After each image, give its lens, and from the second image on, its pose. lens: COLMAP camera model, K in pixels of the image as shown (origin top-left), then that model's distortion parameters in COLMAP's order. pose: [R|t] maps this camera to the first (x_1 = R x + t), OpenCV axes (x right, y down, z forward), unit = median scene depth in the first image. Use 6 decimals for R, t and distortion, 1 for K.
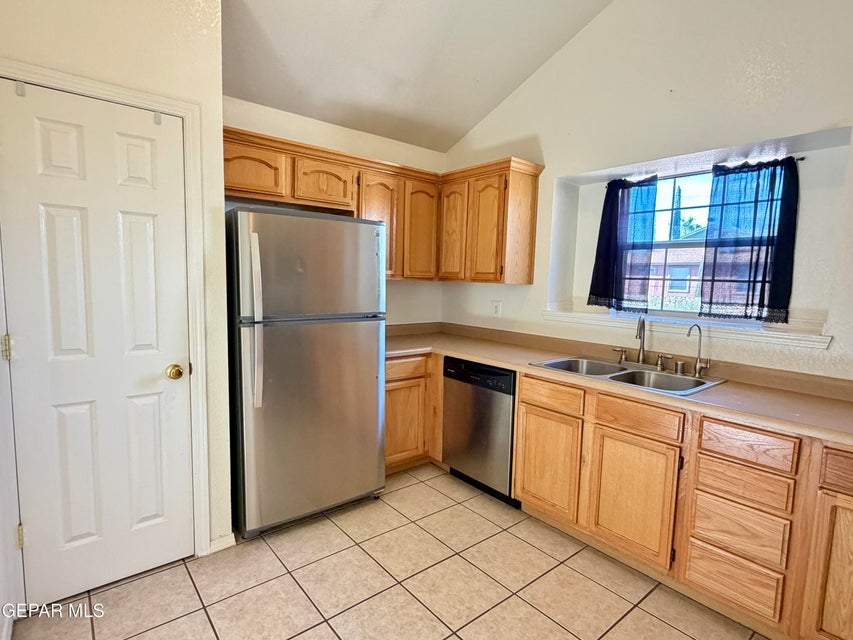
lens RADIAL K [[452.4, 0, 422.2], [0, 452.4, 322.7], [0, 0, 1]] dist [0.006314, 0.001012]
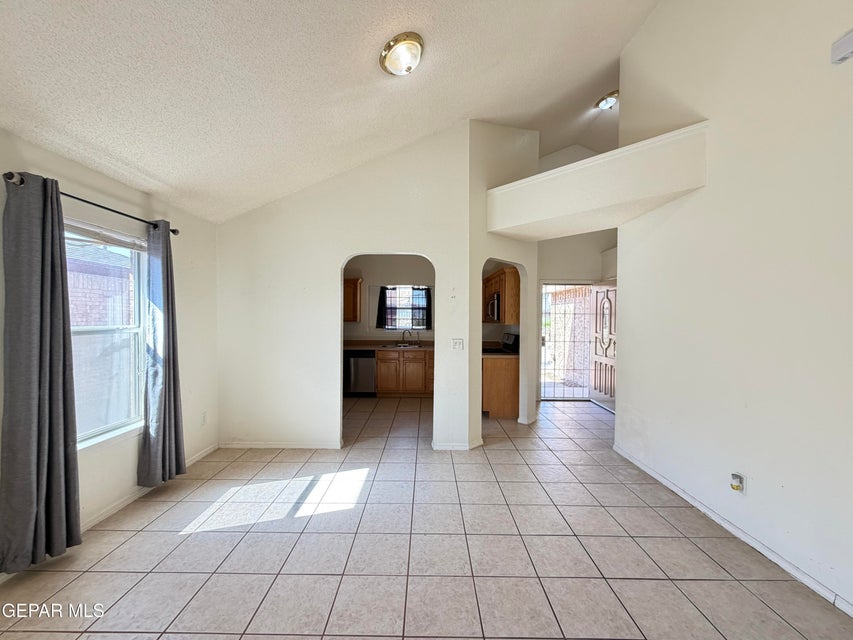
lens RADIAL K [[343.0, 0, 424.0], [0, 343.0, 320.1], [0, 0, 1]] dist [-0.000585, -0.000180]
pose [[0.634079, -0.023349, 0.772915, -1.412717], [0.083715, 0.995742, -0.038597, 0.025400], [-0.768723, 0.089178, 0.633334, -0.772630]]
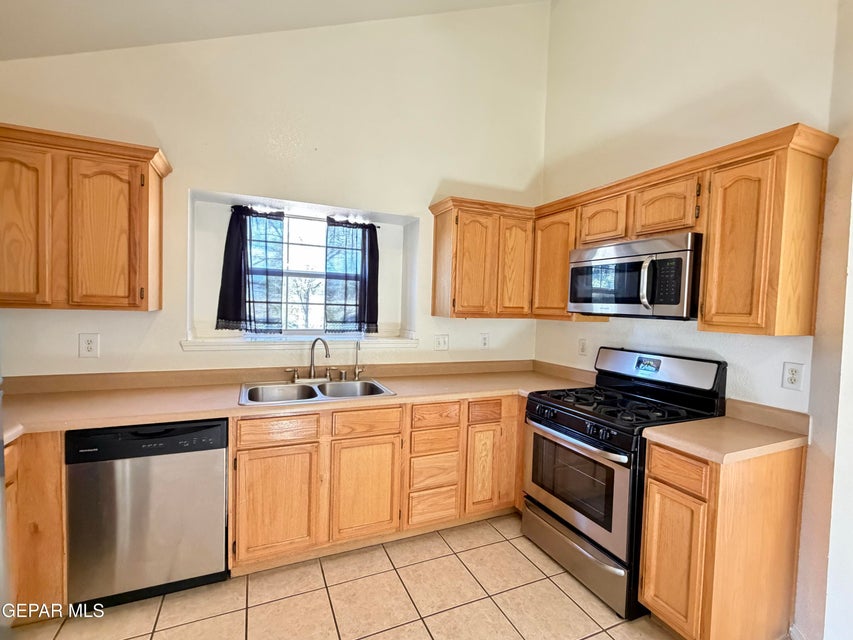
lens RADIAL K [[395.4, 0, 430.3], [0, 395.4, 318.7], [0, 0, 1]] dist [-0.002355, -0.000040]
pose [[0.255580, -0.053876, 0.965285, -0.399230], [0.070857, 0.996805, 0.036874, -0.076755], [-0.964188, 0.058973, 0.258581, 0.447510]]
